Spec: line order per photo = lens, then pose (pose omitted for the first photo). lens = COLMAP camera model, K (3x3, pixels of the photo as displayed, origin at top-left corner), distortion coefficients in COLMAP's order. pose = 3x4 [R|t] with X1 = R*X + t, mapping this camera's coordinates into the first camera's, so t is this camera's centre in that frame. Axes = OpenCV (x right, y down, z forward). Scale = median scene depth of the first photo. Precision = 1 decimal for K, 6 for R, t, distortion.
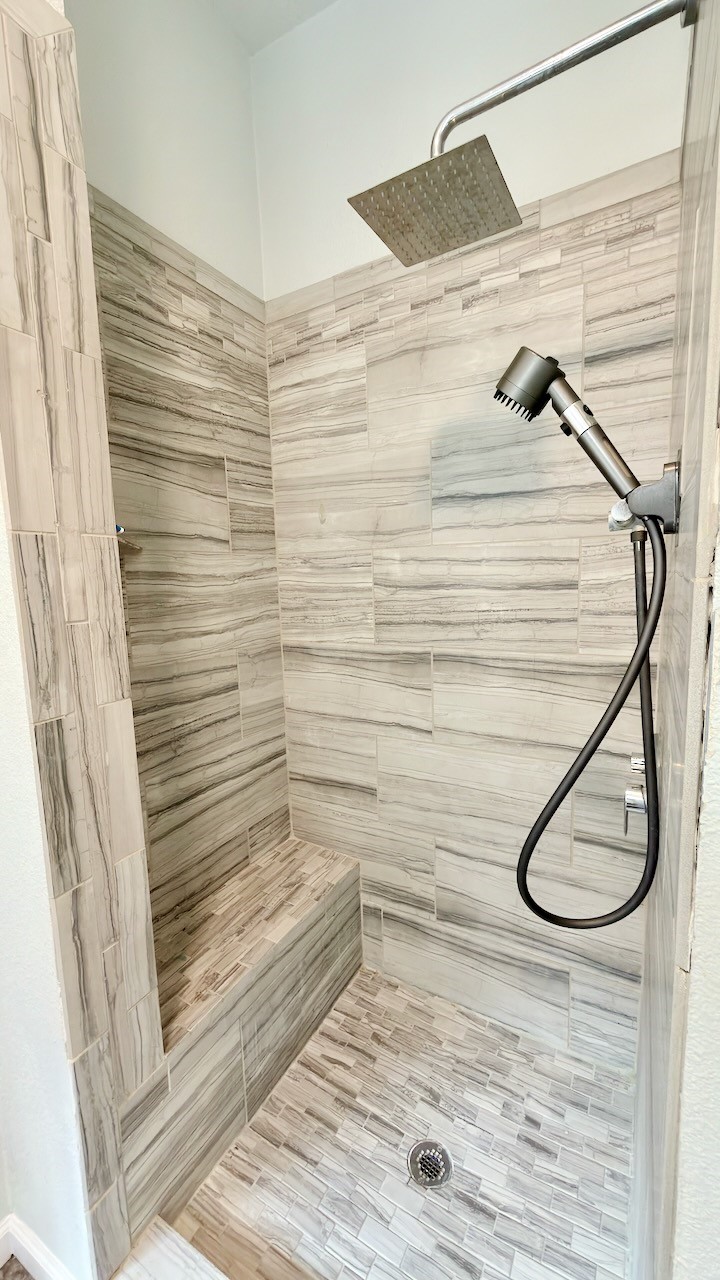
lens RADIAL K [[513.0, 0, 359.8], [0, 513.0, 635.2], [0, 0, 1]] dist [-0.000395, -0.000009]
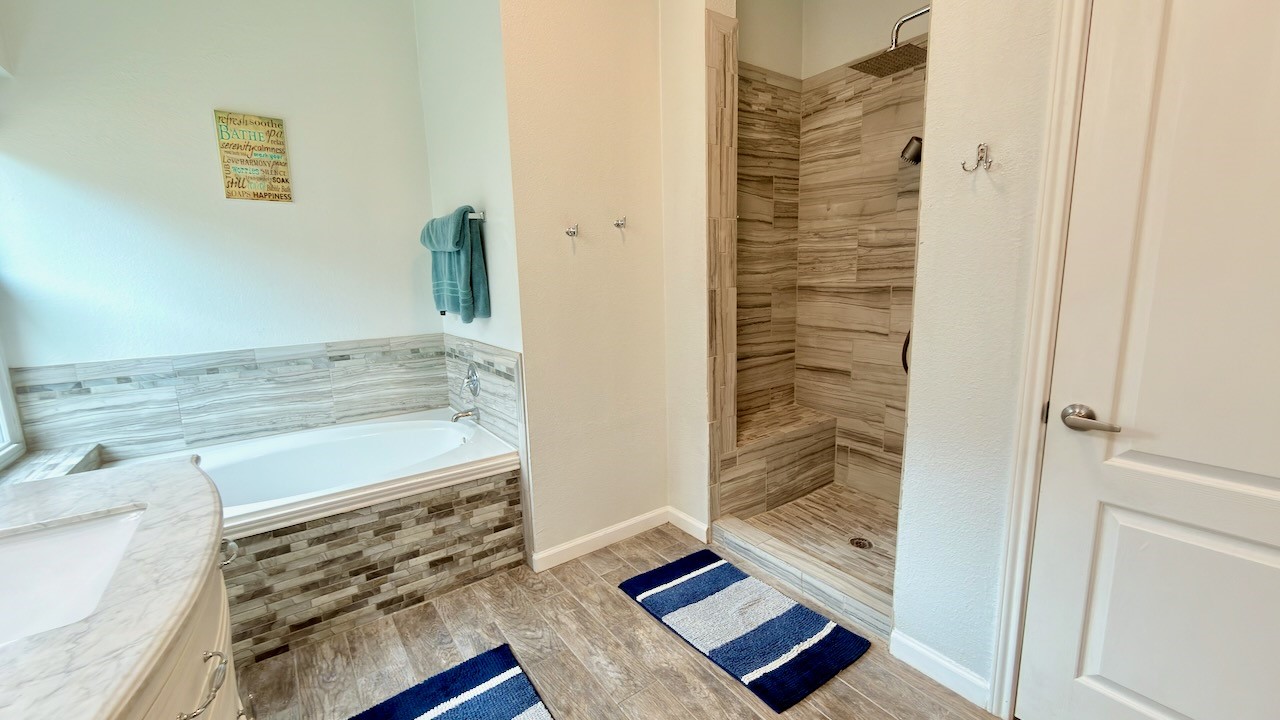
lens RADIAL K [[513.0, 0, 636.4], [0, 513.0, 356.4], [0, 0, 1]] dist [-0.000395, -0.000009]
pose [[0.909057, 0.073713, -0.410100, 0.086502], [-0.050992, 0.996510, 0.066084, 0.193683], [0.413540, -0.039163, 0.909643, -0.872709]]
